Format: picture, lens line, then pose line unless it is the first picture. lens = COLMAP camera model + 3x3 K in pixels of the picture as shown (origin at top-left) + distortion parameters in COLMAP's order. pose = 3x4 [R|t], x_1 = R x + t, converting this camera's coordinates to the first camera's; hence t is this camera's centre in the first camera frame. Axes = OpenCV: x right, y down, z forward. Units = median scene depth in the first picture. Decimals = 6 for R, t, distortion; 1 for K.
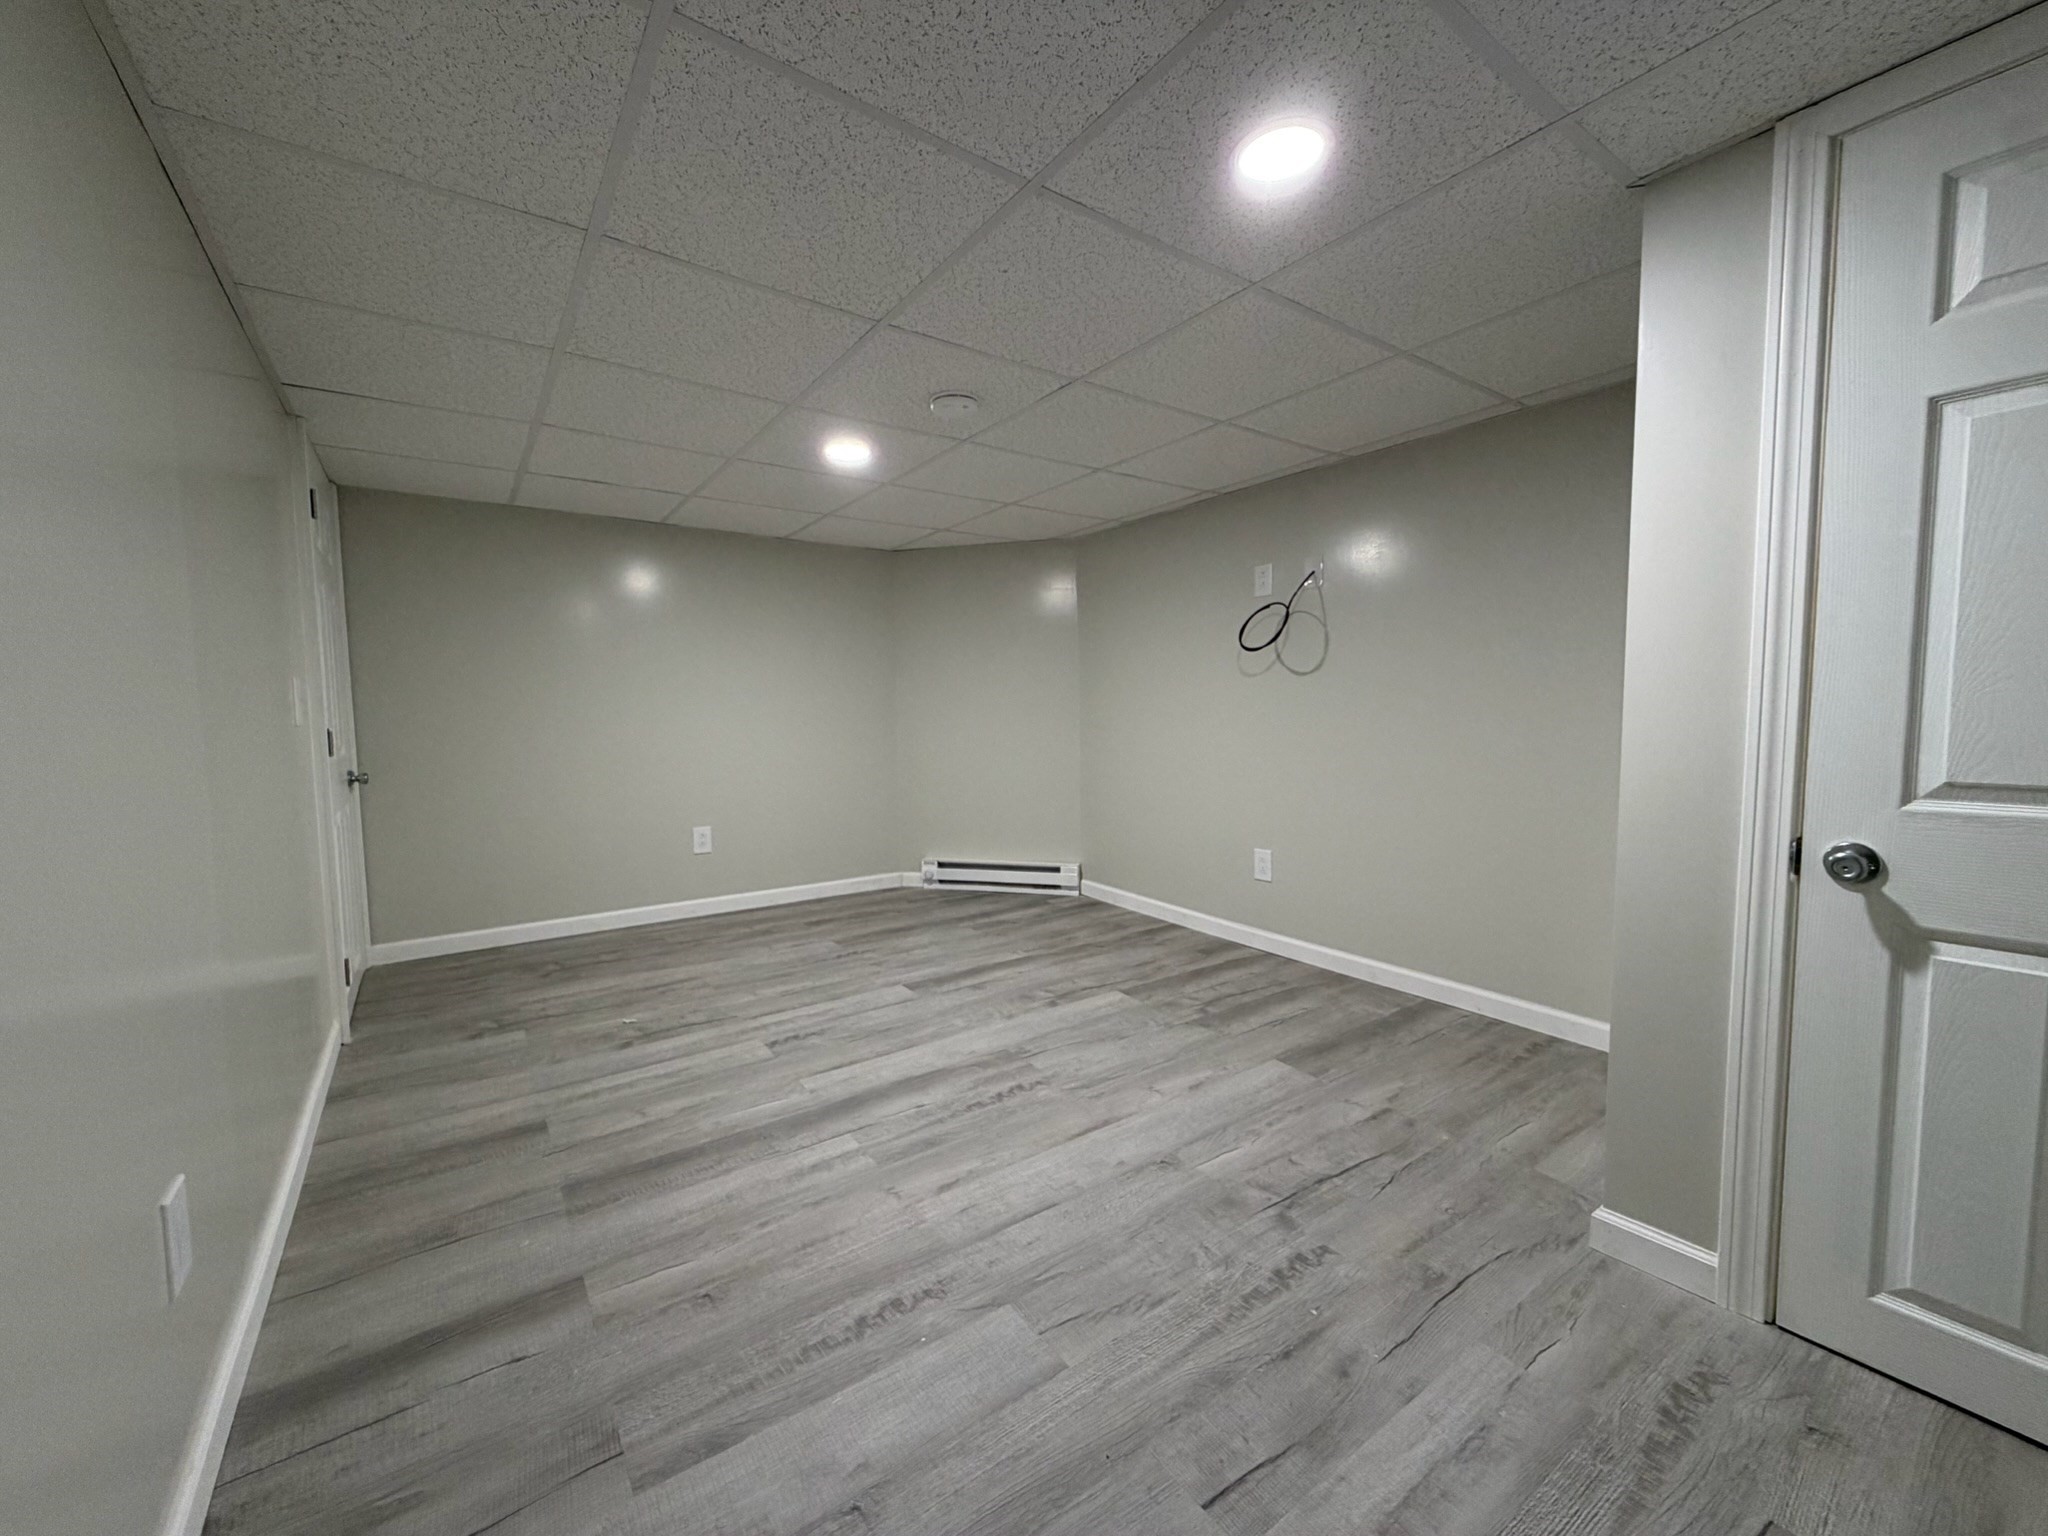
lens RADIAL K [[820.2, 0, 1022.2], [0, 820.2, 767.3], [0, 0, 1]] dist [-0.000557, 0.000169]
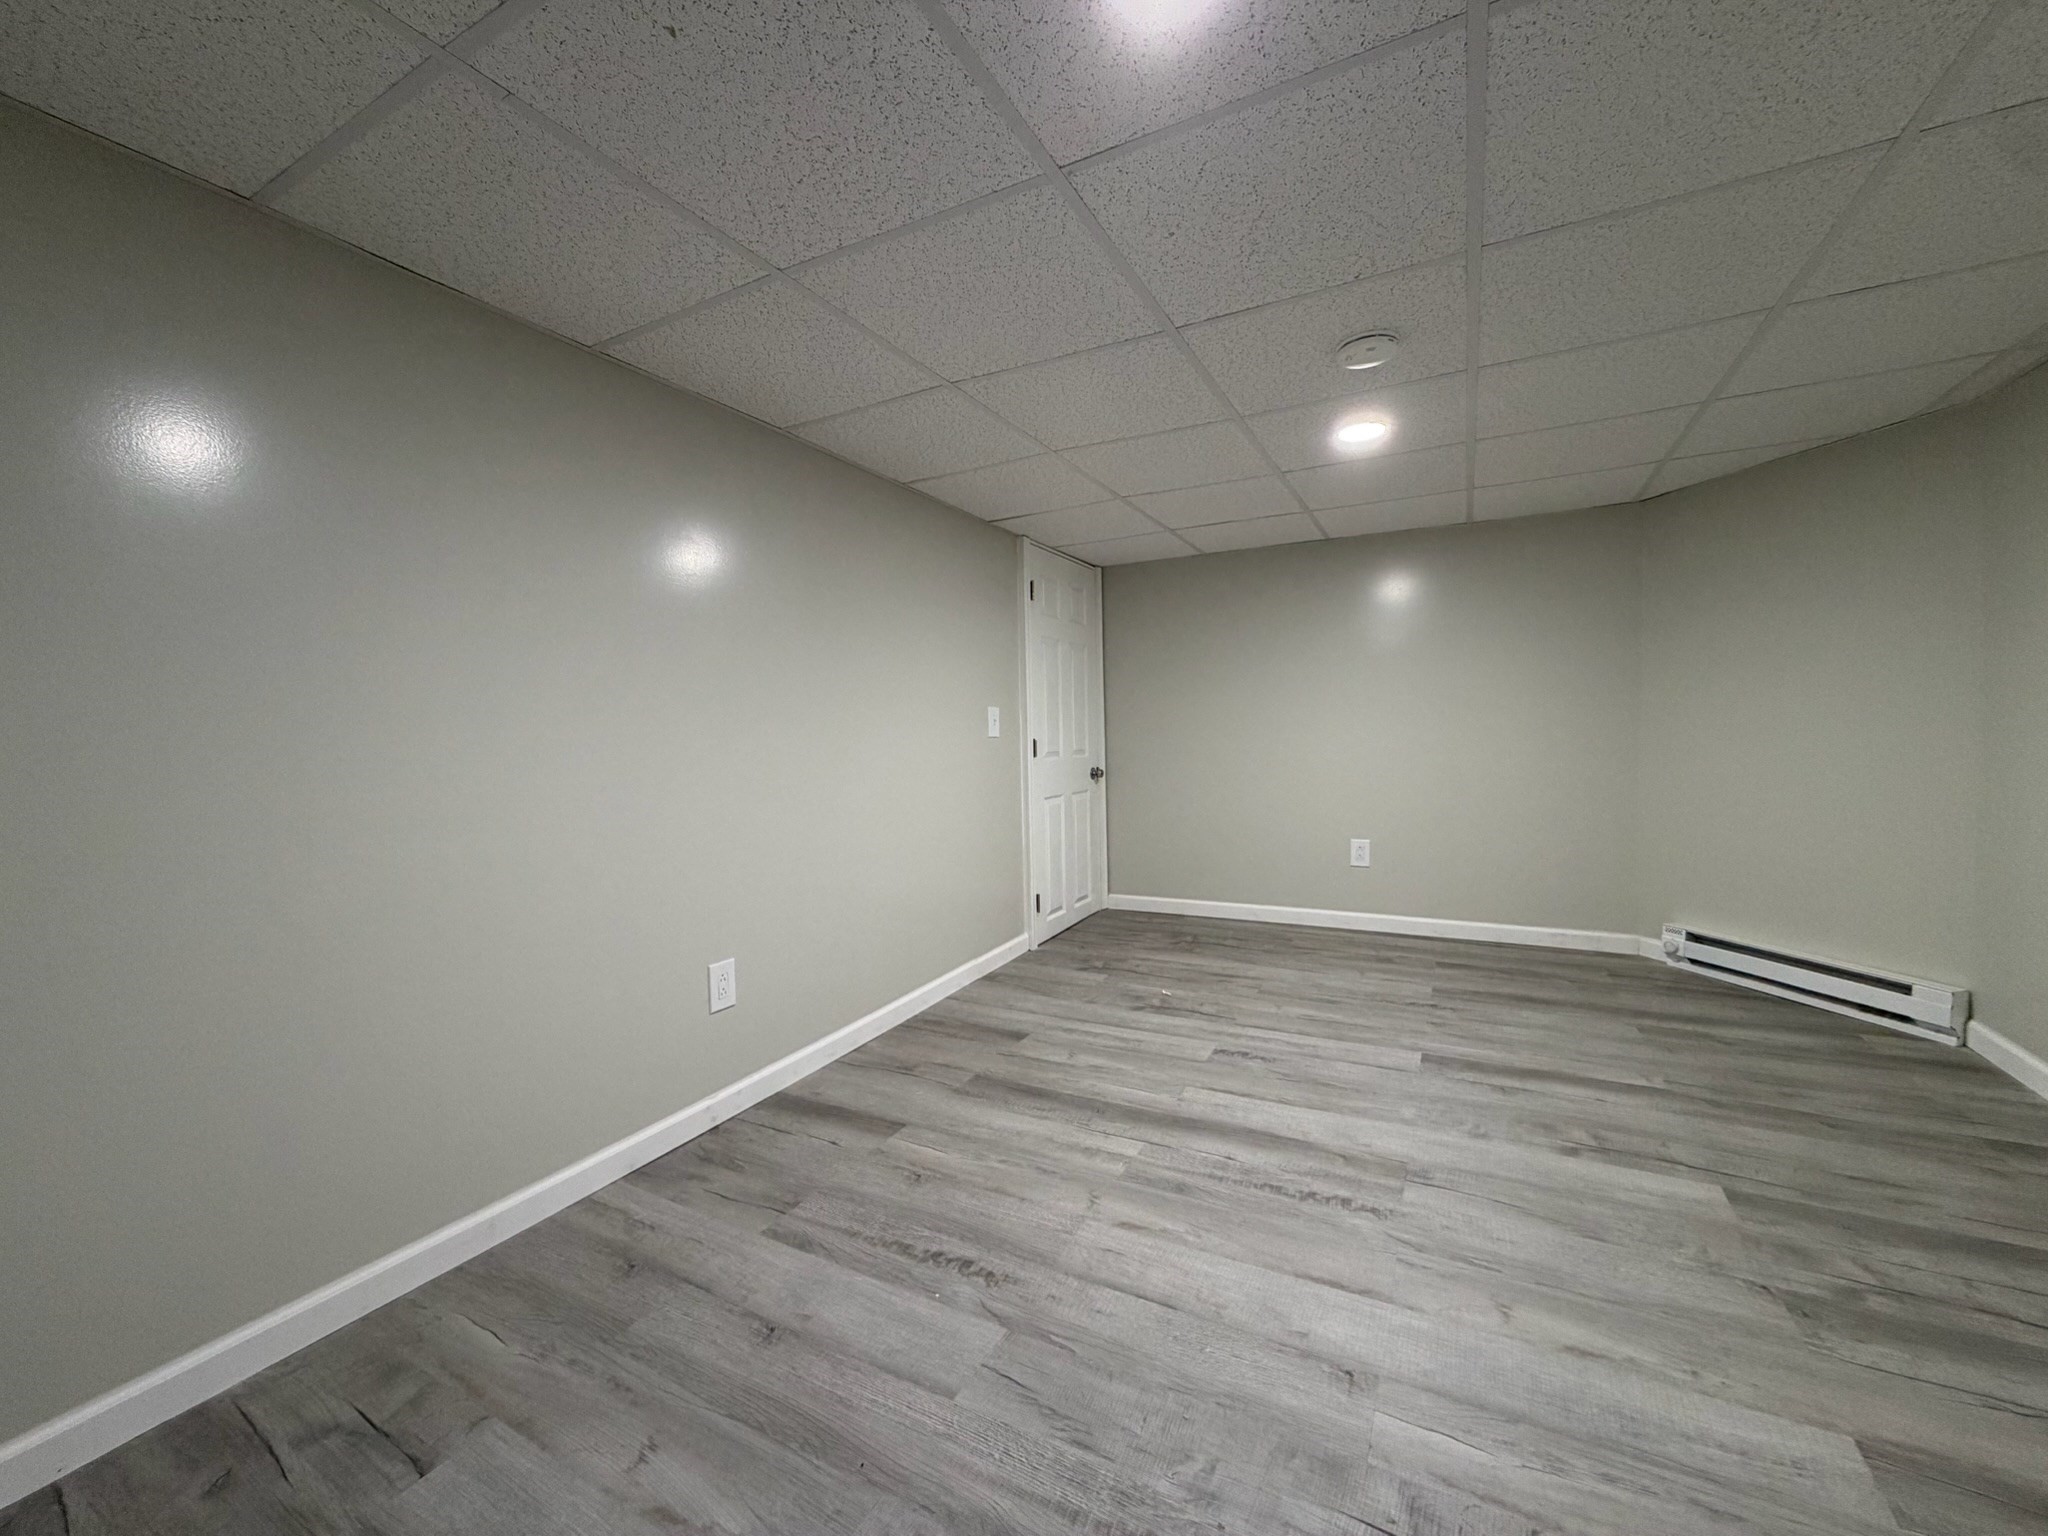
lens RADIAL K [[820.2, 0, 1024.9], [0, 820.2, 768.1], [0, 0, 1]] dist [-0.000557, 0.000169]
pose [[0.438621, 0.039671, -0.897796, 0.470299], [-0.045826, 0.998713, 0.021742, -0.023876], [0.897503, 0.031606, 0.439874, 0.310254]]
